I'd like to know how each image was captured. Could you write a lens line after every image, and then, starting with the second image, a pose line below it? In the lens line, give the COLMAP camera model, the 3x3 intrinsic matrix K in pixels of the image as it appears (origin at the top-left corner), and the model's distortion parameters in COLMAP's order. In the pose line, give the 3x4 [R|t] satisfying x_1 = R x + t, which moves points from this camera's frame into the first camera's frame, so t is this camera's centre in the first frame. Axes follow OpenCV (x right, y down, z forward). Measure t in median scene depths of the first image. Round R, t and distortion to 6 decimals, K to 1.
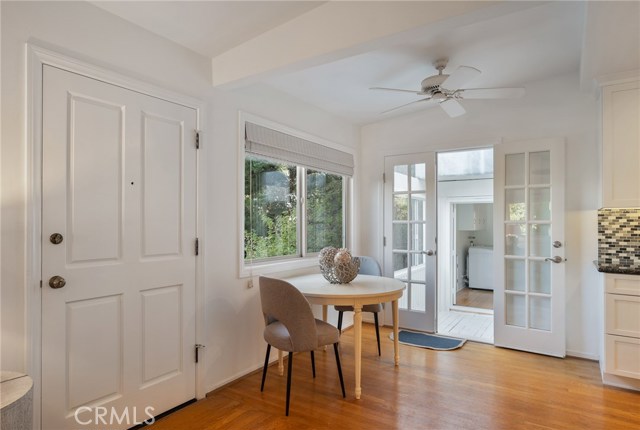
lens RADIAL K [[376.8, 0, 320.0], [0, 376.8, 215.0], [0, 0, 1]] dist [-0.002352, -0.000724]
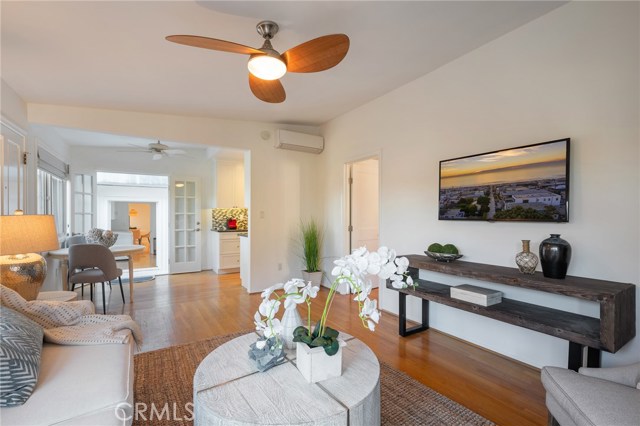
lens RADIAL K [[293.9, 0, 320.0], [0, 293.9, 213.0], [0, 0, 1]] dist [0.000026, -0.000008]
pose [[0.420234, 0.004125, 0.907407, -0.704425], [-0.017929, 0.999832, 0.003758, -0.005496], [-0.907239, -0.017848, 0.420237, -0.448741]]
